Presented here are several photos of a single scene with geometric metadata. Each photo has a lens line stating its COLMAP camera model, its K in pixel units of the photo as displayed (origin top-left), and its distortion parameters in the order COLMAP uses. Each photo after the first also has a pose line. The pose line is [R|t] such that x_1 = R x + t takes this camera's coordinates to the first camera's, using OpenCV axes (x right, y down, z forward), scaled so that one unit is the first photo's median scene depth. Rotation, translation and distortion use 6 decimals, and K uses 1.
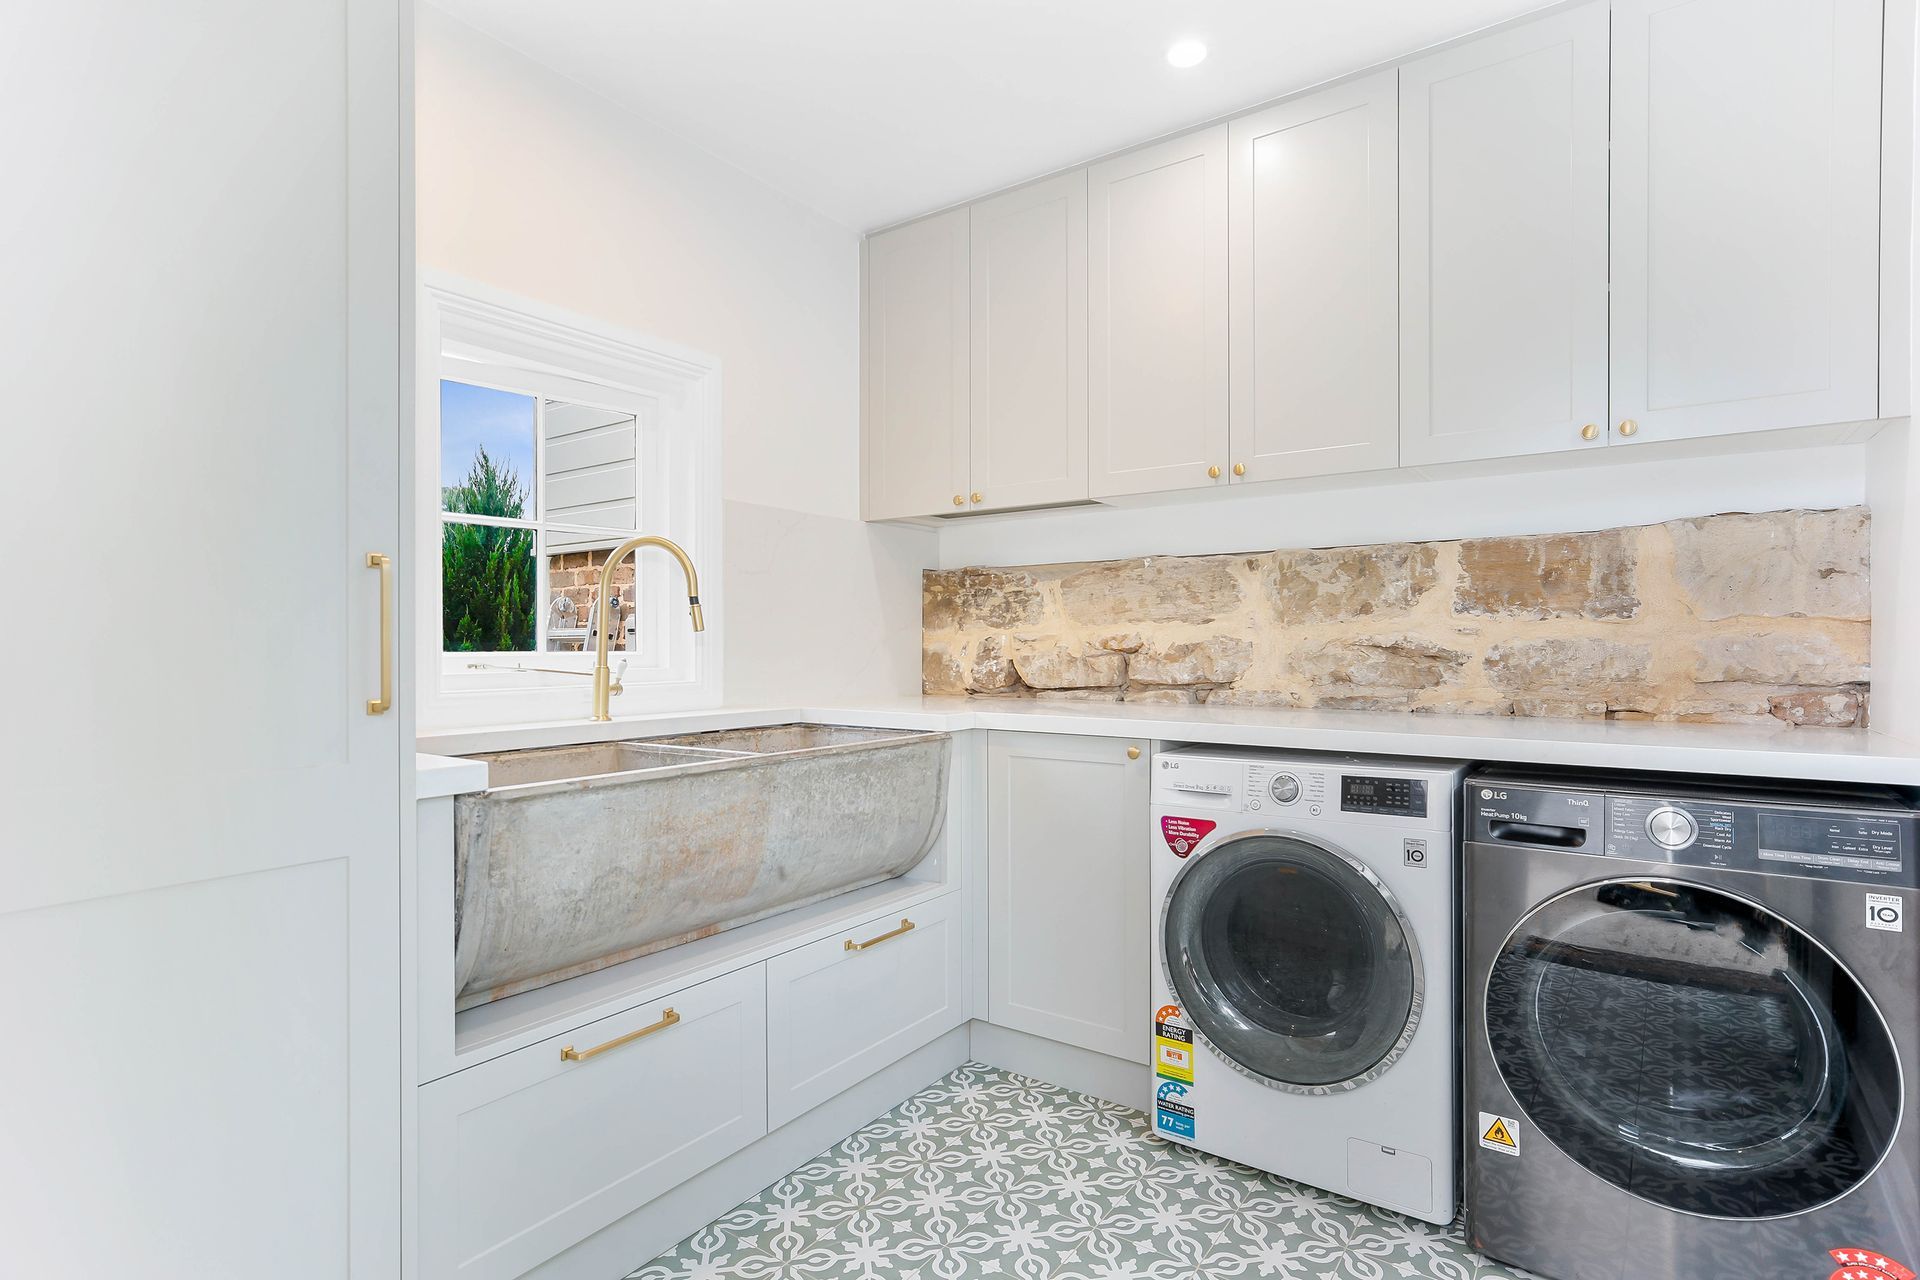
lens RADIAL K [[965.6, 0, 974.0], [0, 965.6, 665.0], [0, 0, 1]] dist [-0.004275, 0.000188]
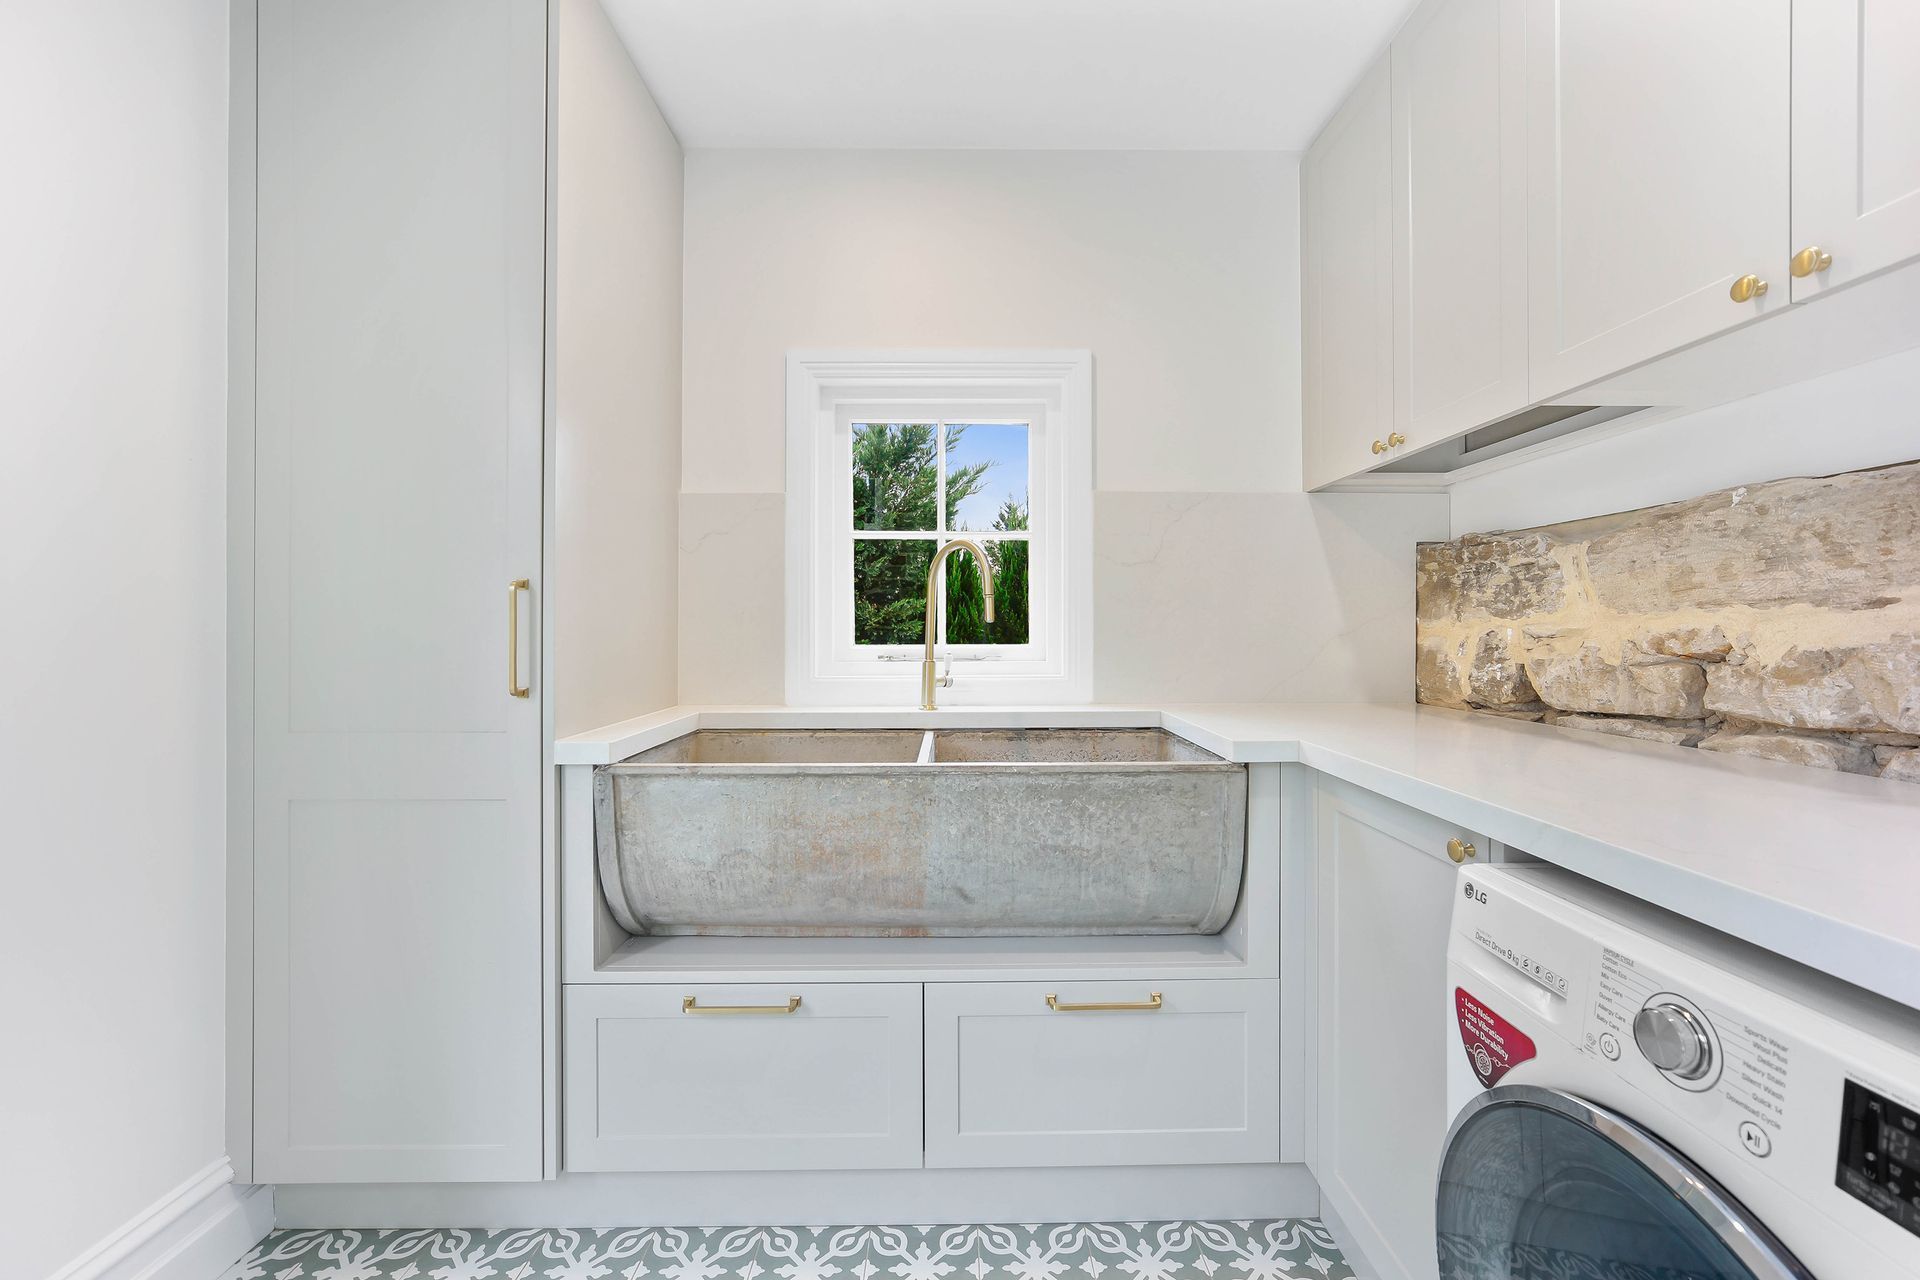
lens RADIAL K [[777.4, 0, 965.3], [0, 777.4, 629.6], [0, 0, 1]] dist [-0.027029, 0.014226]
pose [[0.578866, 0.003719, -0.815414, 0.303042], [-0.016892, 0.999830, -0.007432, -0.022873], [0.815248, 0.018076, 0.578830, 0.431633]]
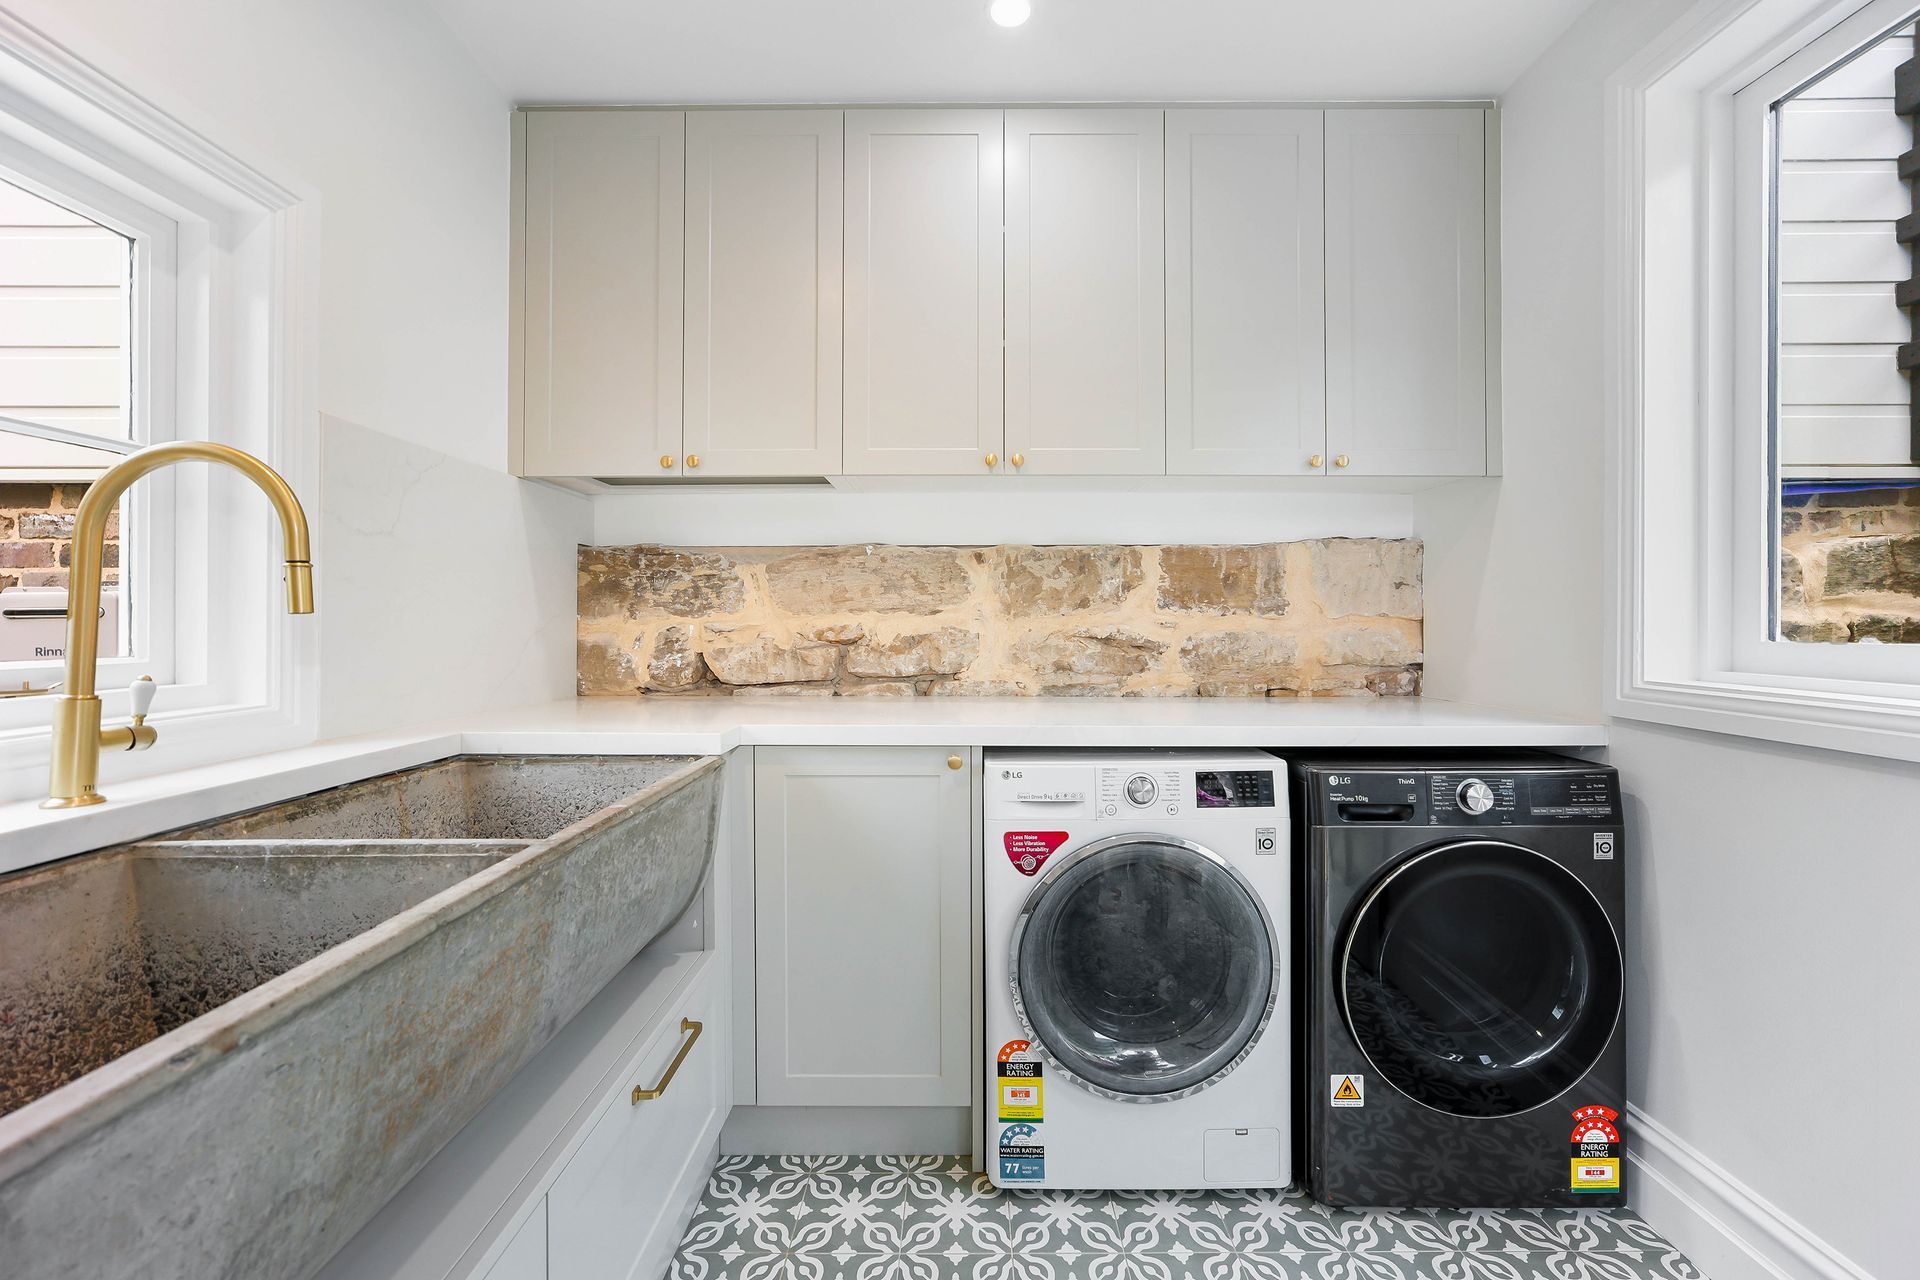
lens RADIAL K [[777.4, 0, 965.3], [0, 777.4, 629.6], [0, 0, 1]] dist [-0.027029, 0.014226]
pose [[0.819852, -0.002093, 0.572572, -0.198270], [0.010343, 0.999884, -0.011154, -0.019319], [-0.572483, 0.015066, 0.819778, 0.342096]]
